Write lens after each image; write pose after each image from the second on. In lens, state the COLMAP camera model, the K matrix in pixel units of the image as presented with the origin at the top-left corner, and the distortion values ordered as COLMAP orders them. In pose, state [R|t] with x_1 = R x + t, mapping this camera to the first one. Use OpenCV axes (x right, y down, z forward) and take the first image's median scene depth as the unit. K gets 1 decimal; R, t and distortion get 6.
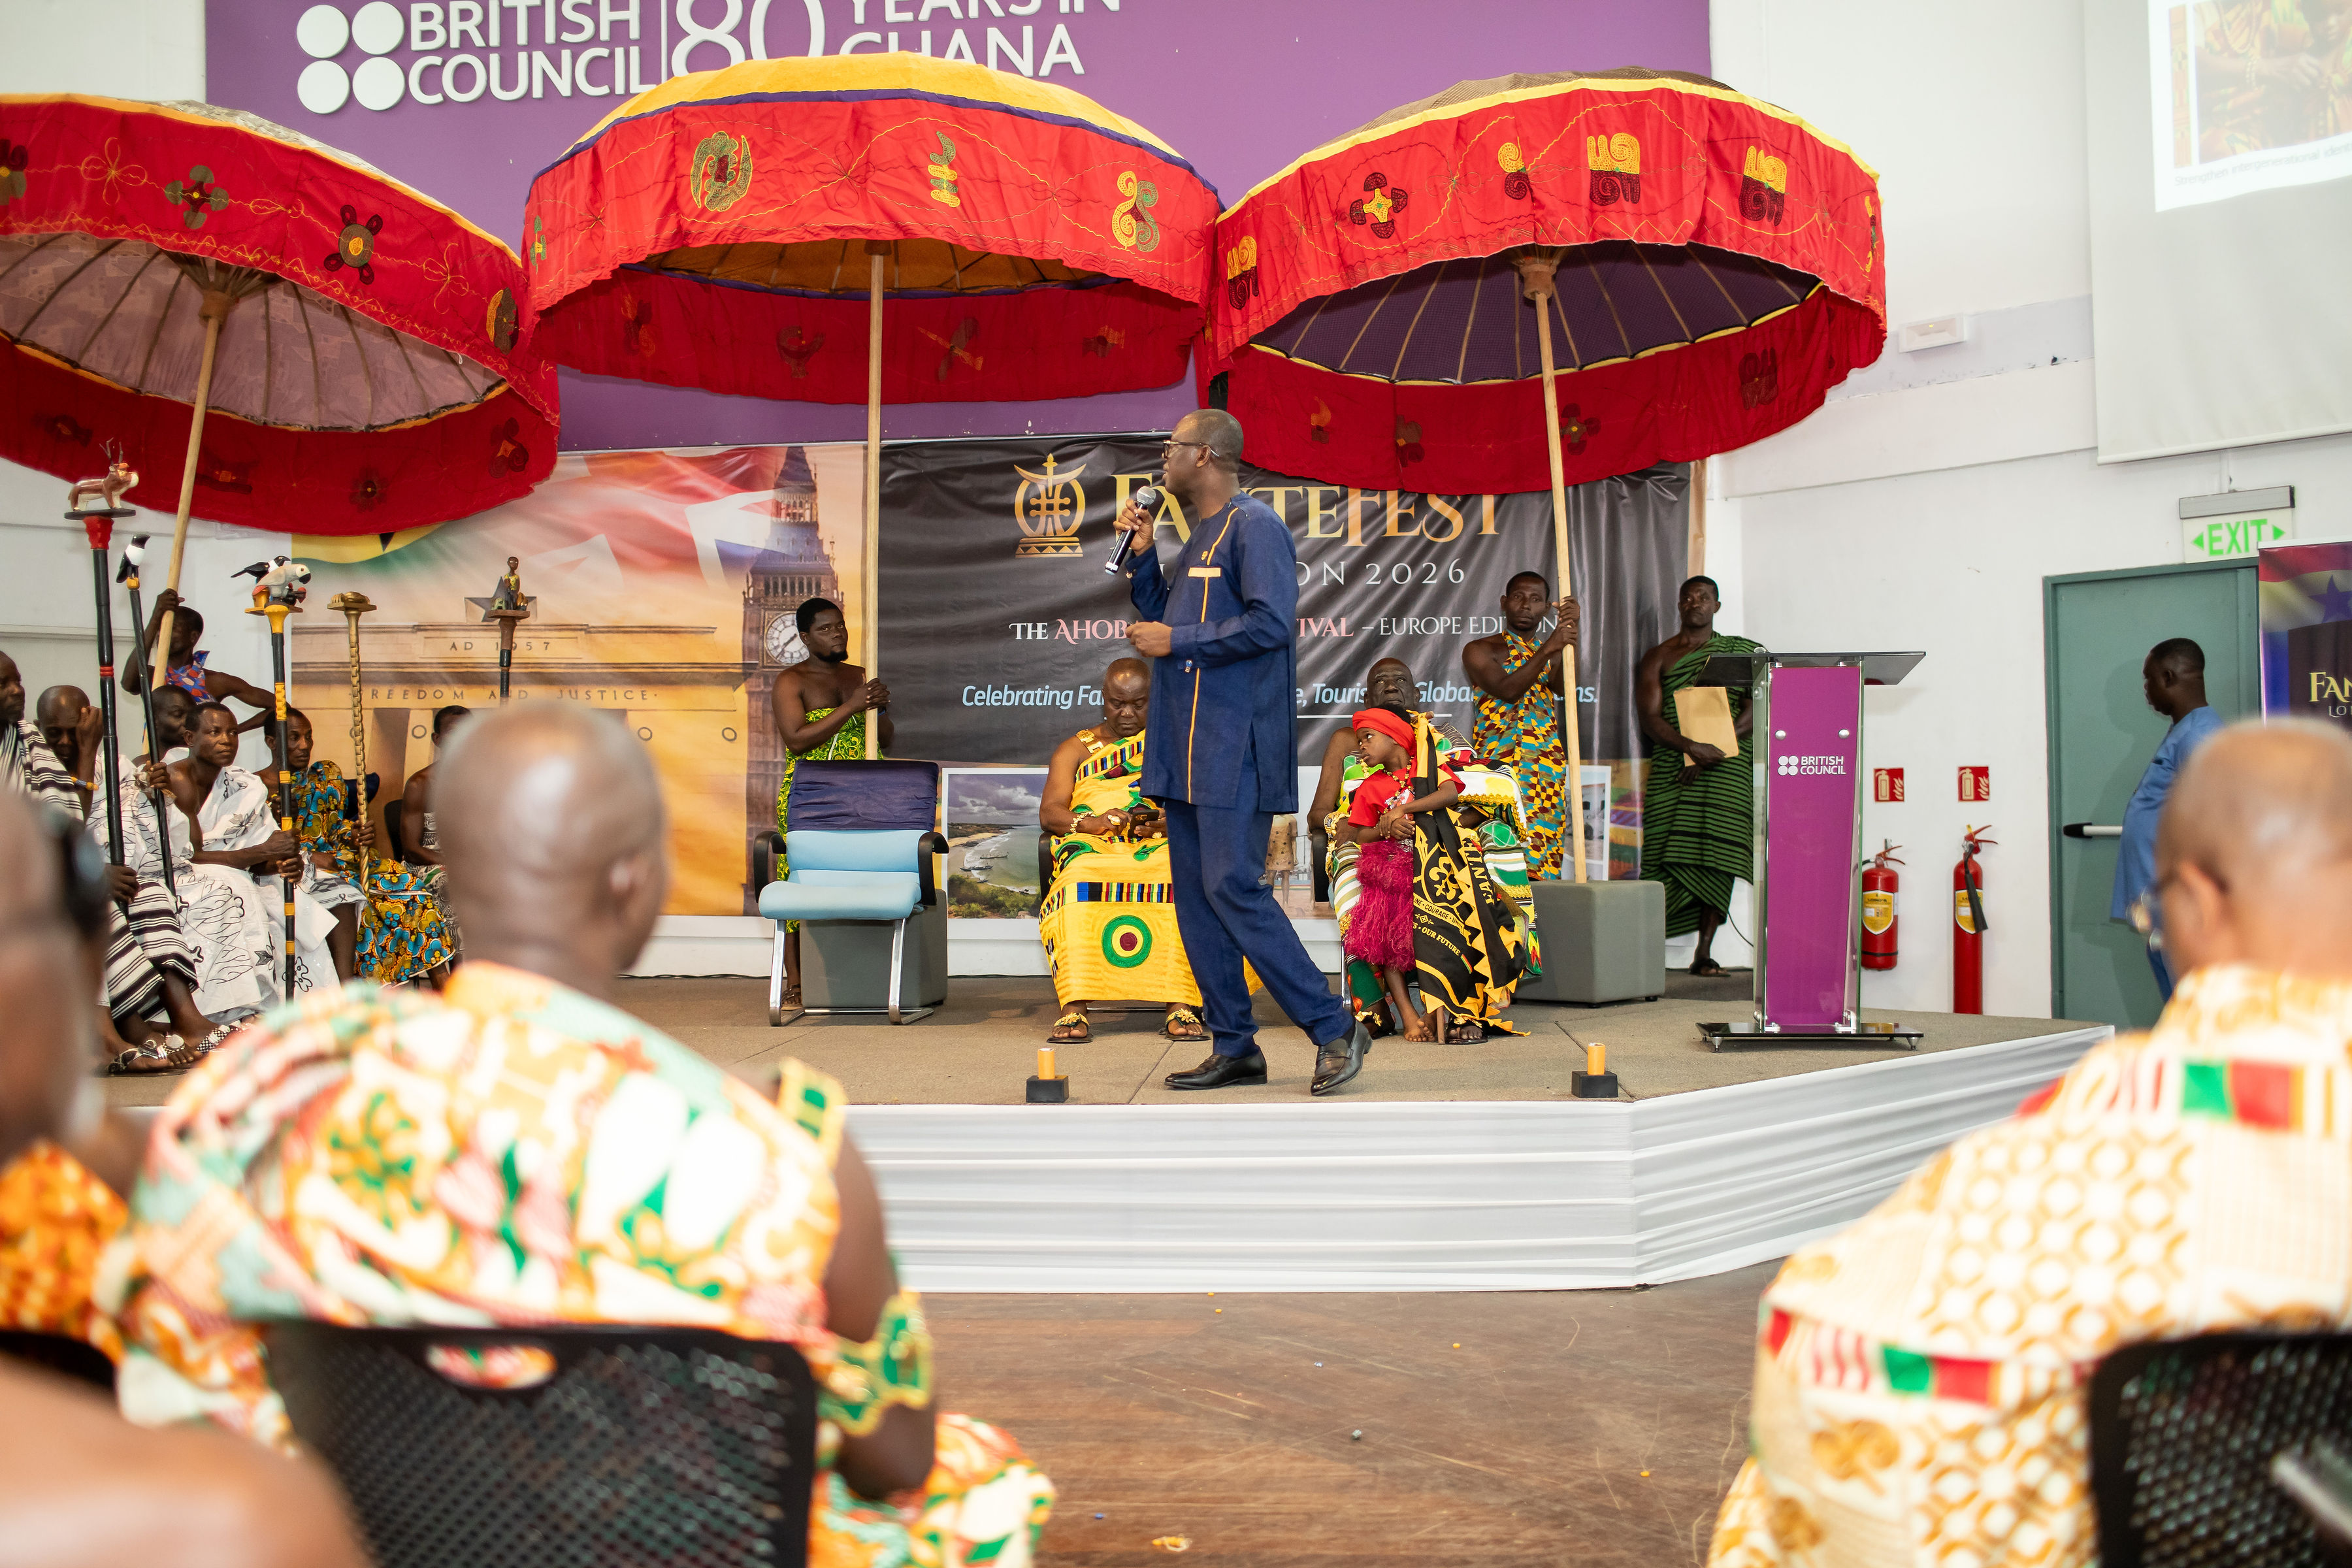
lens RADIAL K [[2223.7, 0, 1193.4], [0, 2223.7, 803.1], [0, 0, 1]] dist [-0.103594, 0.112762]
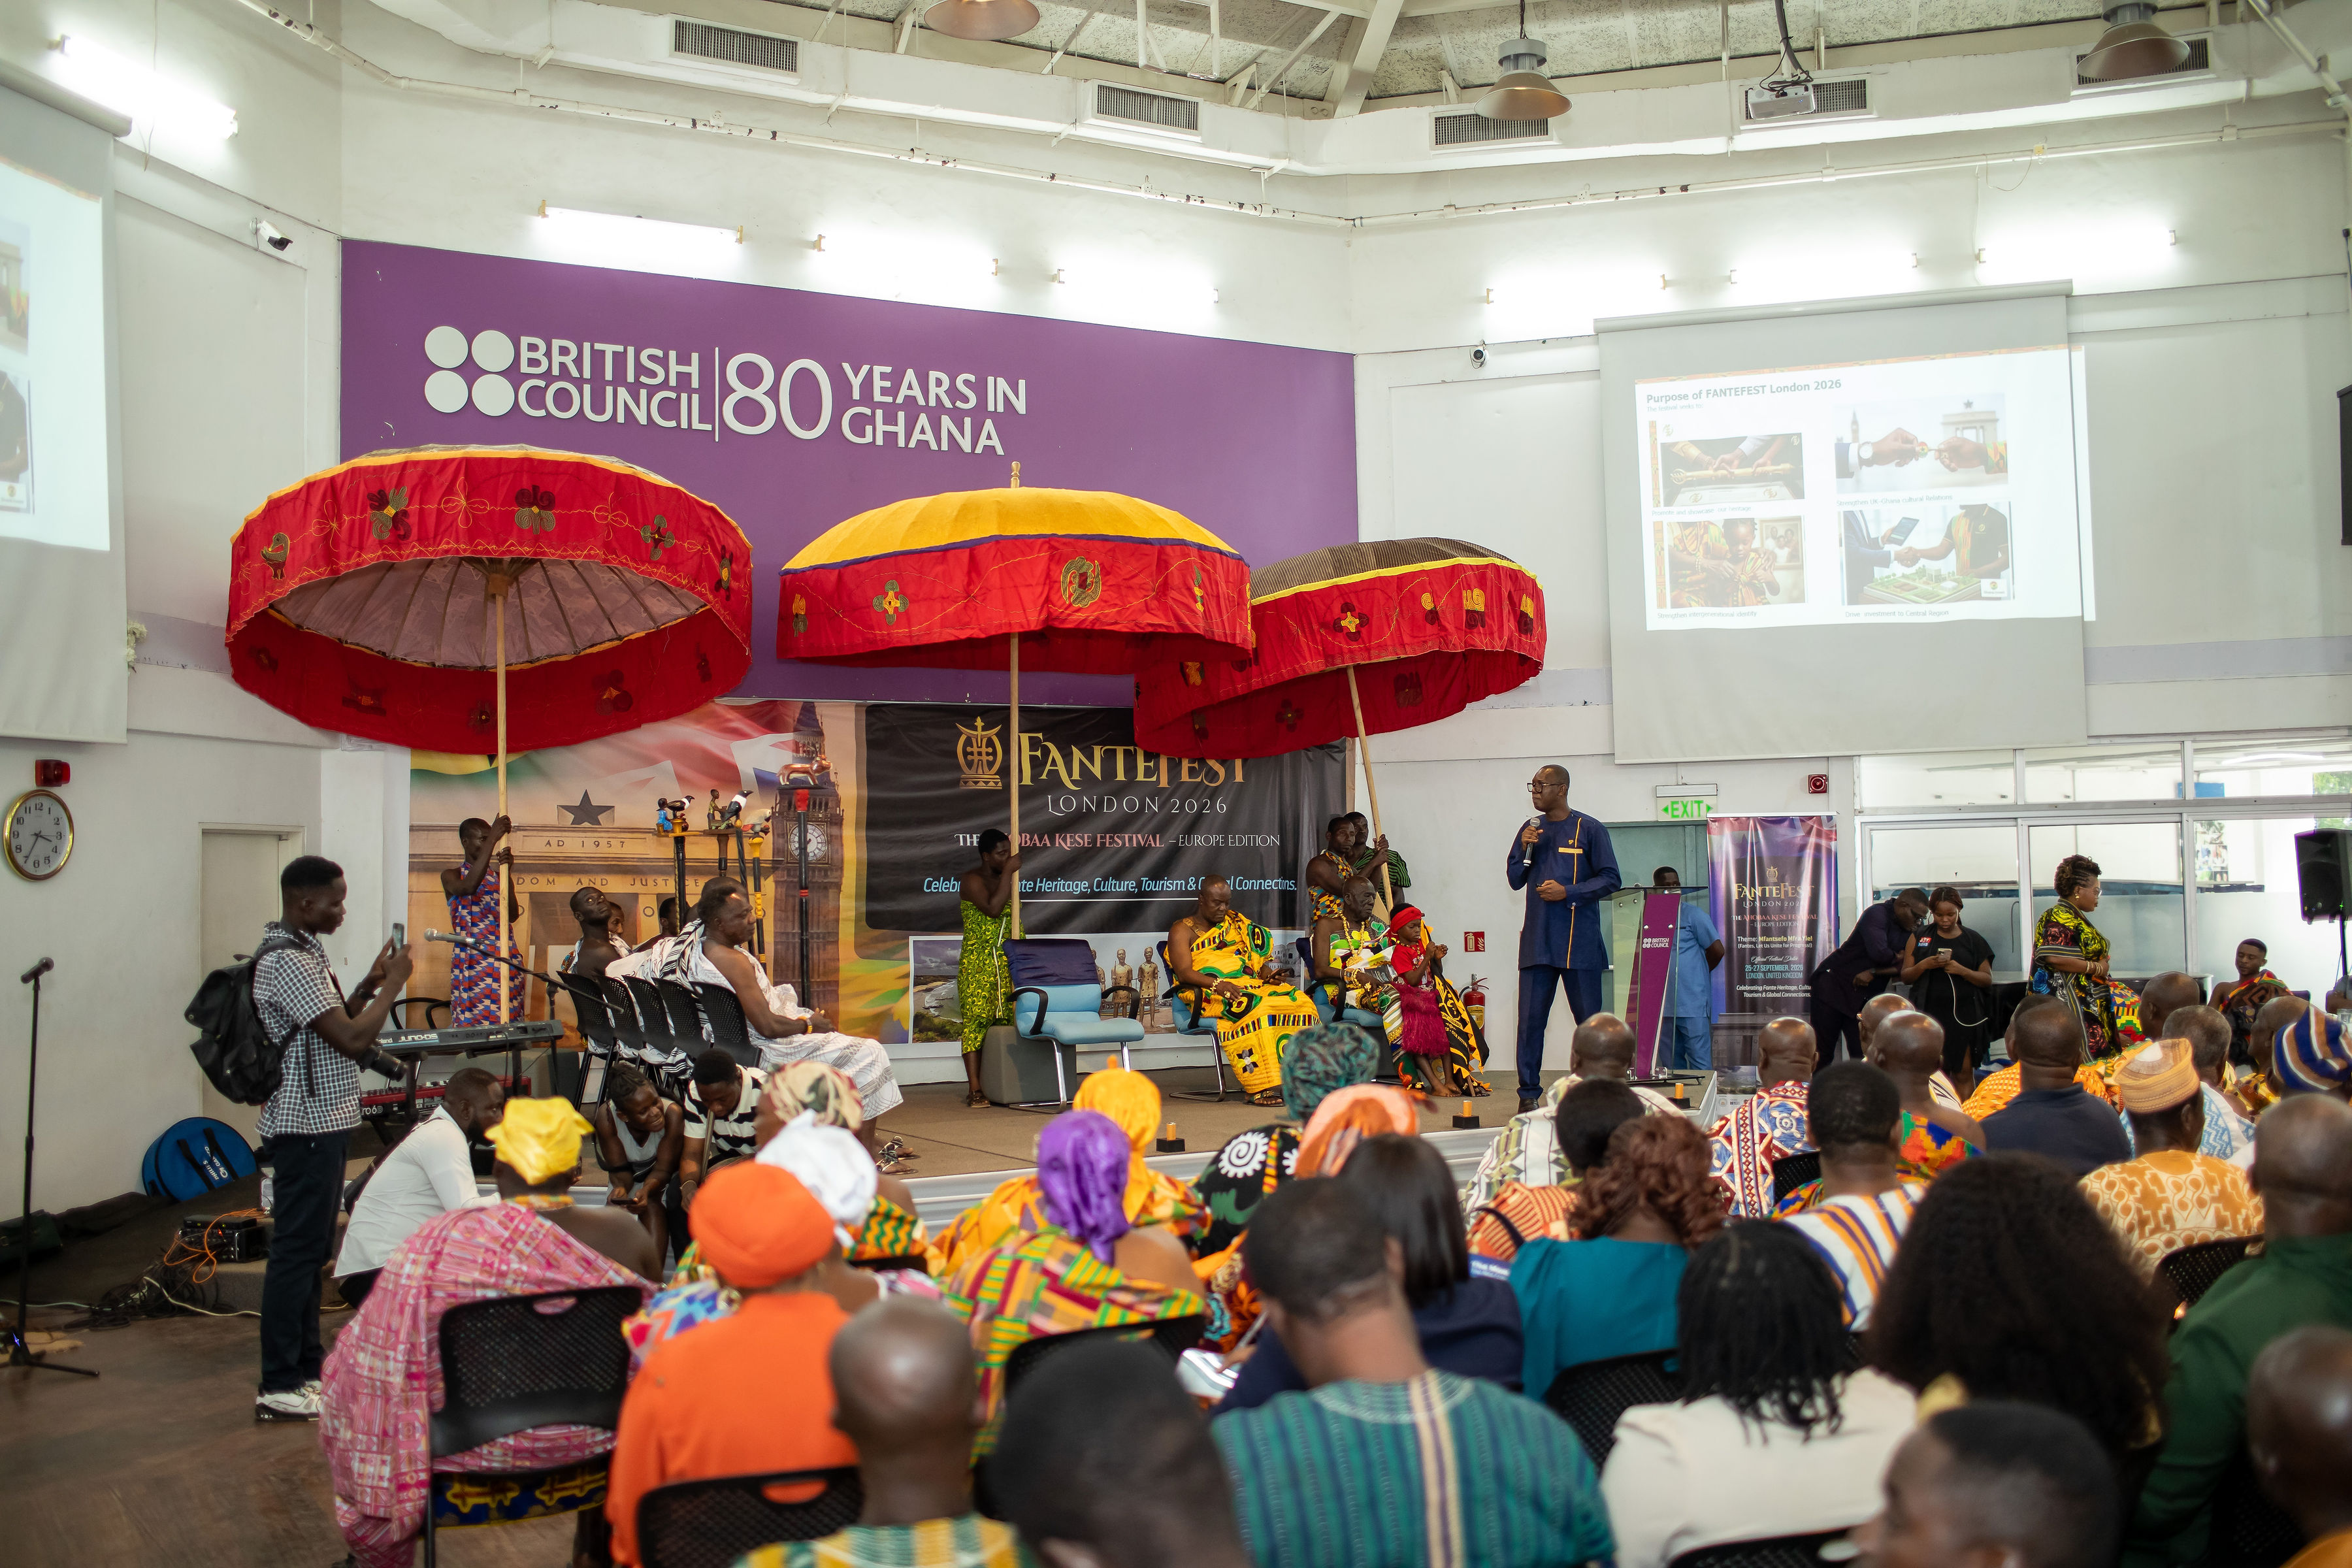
lens RADIAL K [[2223.7, 0, 1193.4], [0, 2223.7, 803.1], [0, 0, 1]] dist [-0.103594, 0.112762]
pose [[0.830645, 0.020409, 0.556429, -0.753960], [0.006071, 0.998937, -0.045702, -0.034914], [-0.556770, 0.041340, 0.829638, -0.272272]]
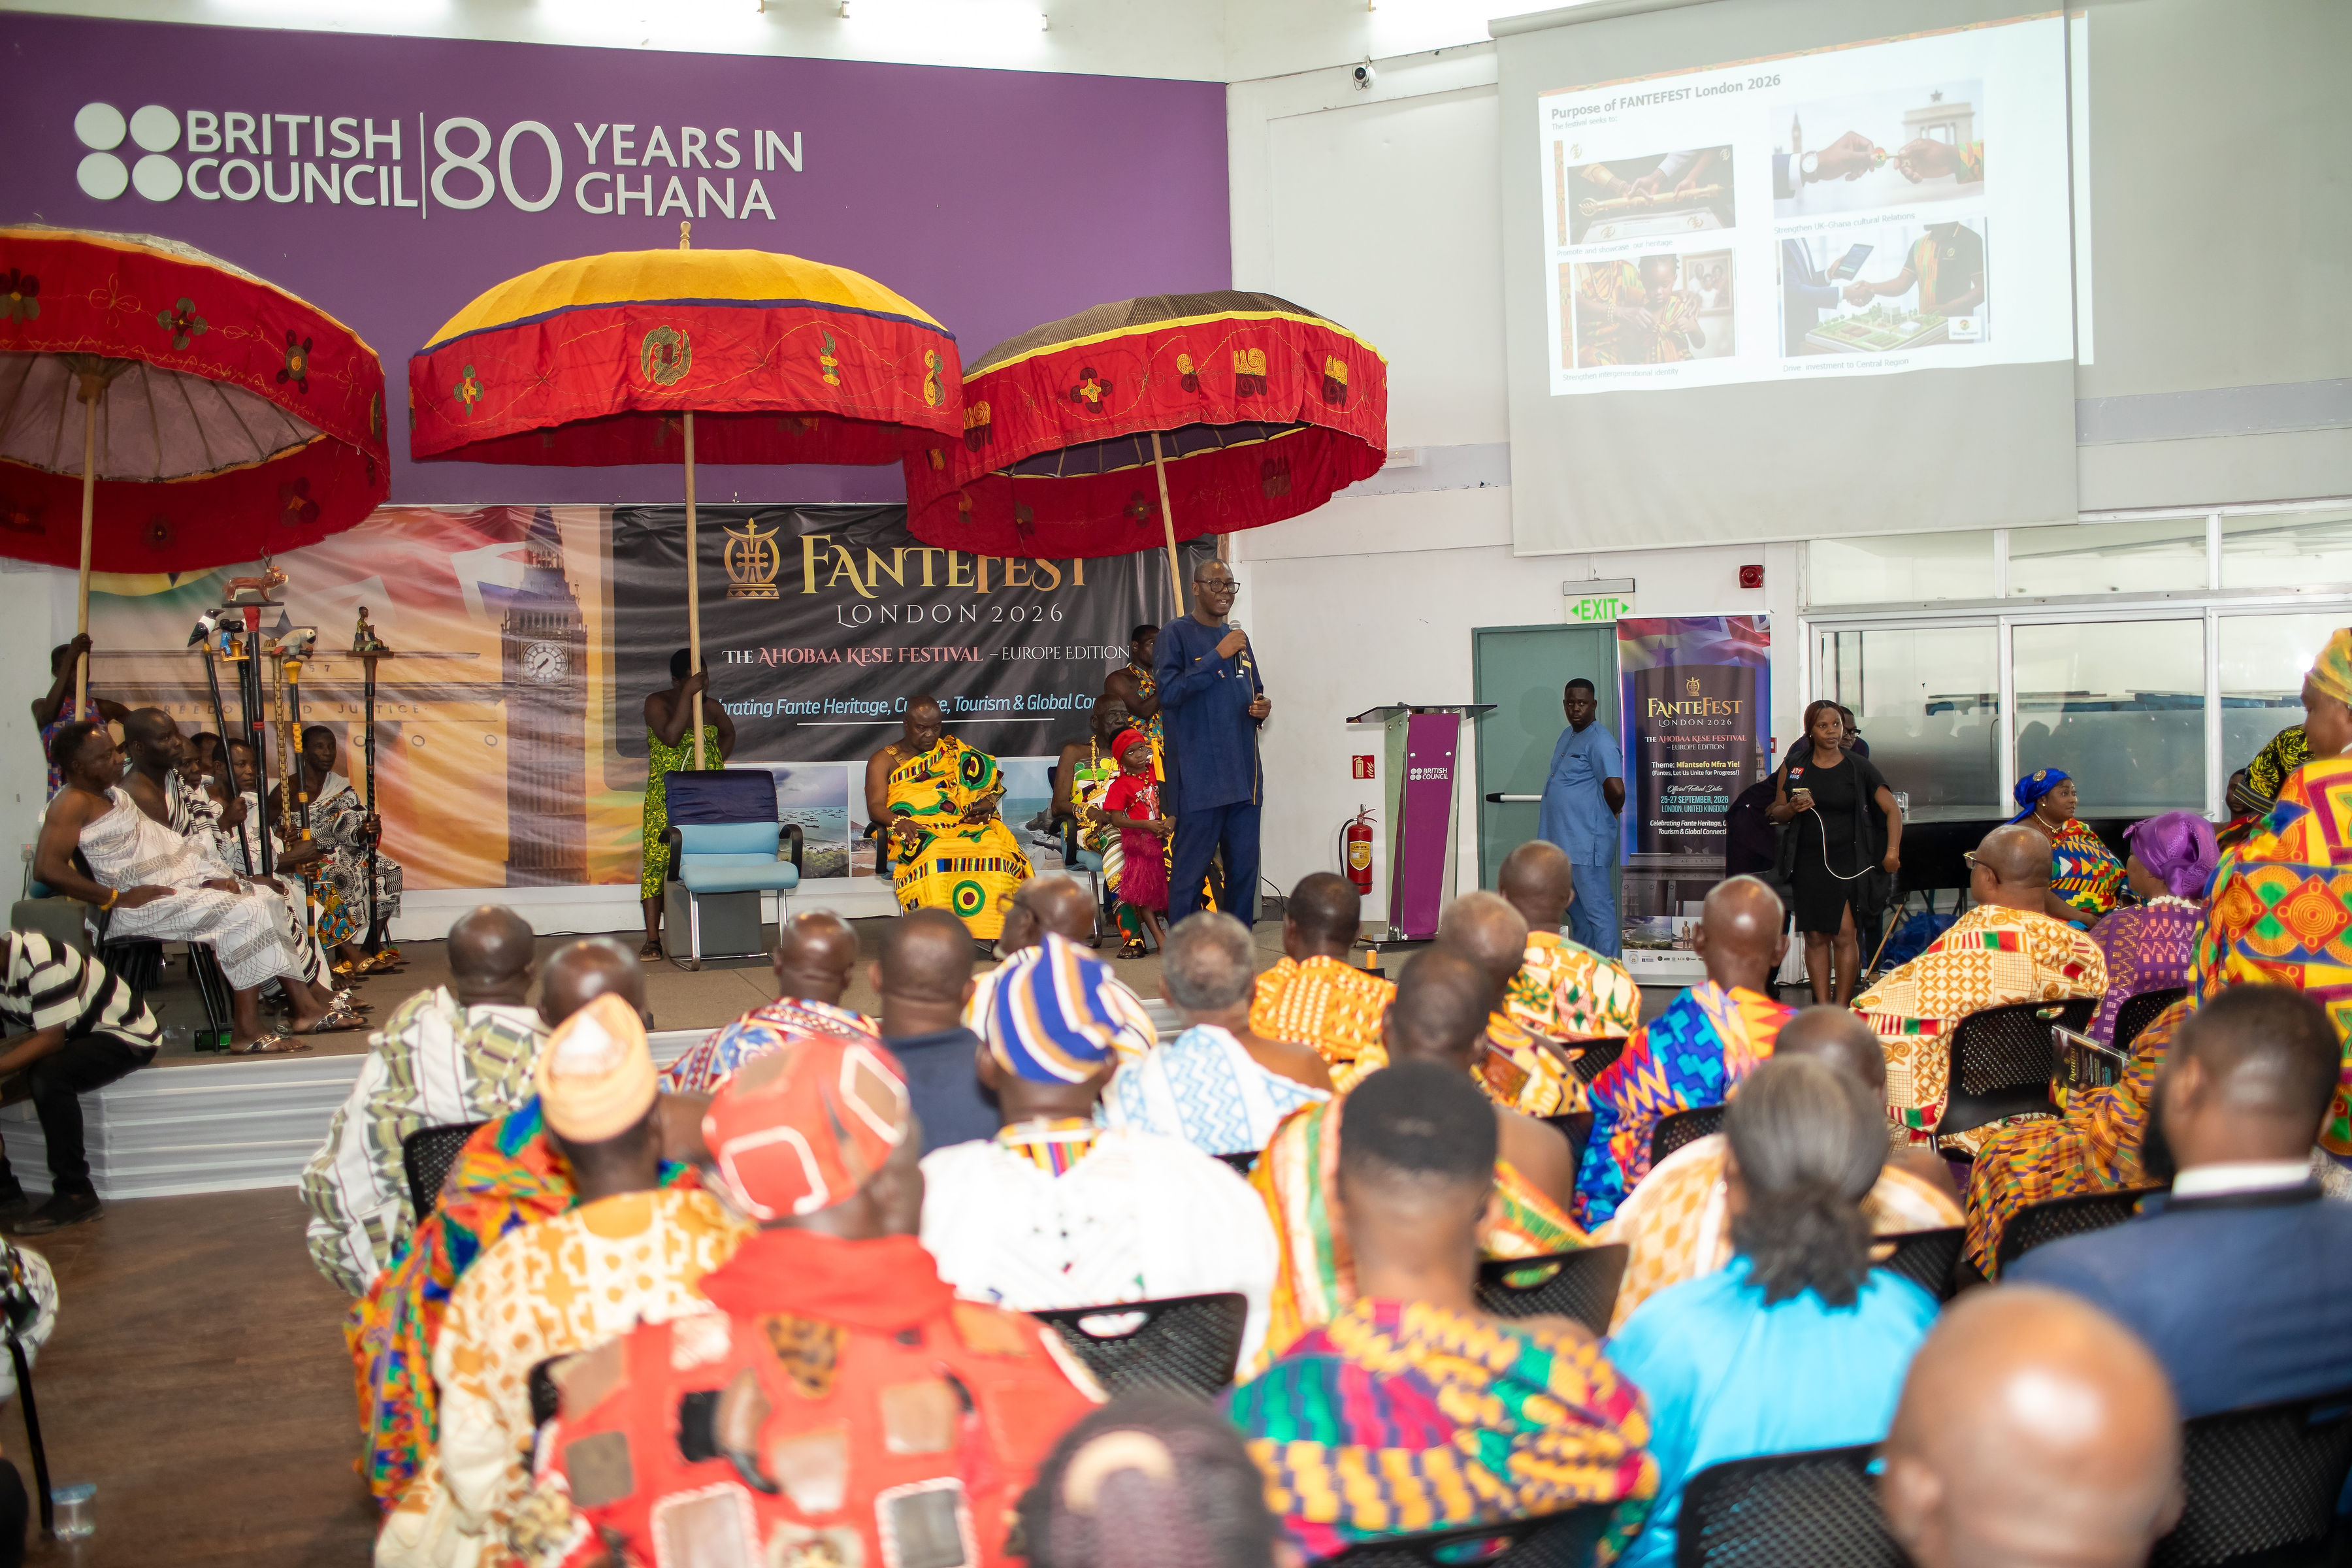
lens RADIAL K [[2223.7, 0, 1193.4], [0, 2223.7, 803.1], [0, 0, 1]] dist [-0.103594, 0.112762]
pose [[0.920726, -0.026629, 0.389300, -0.333117], [0.012469, 0.999167, 0.038855, -0.039530], [-0.390011, -0.030920, 0.920291, -0.282709]]
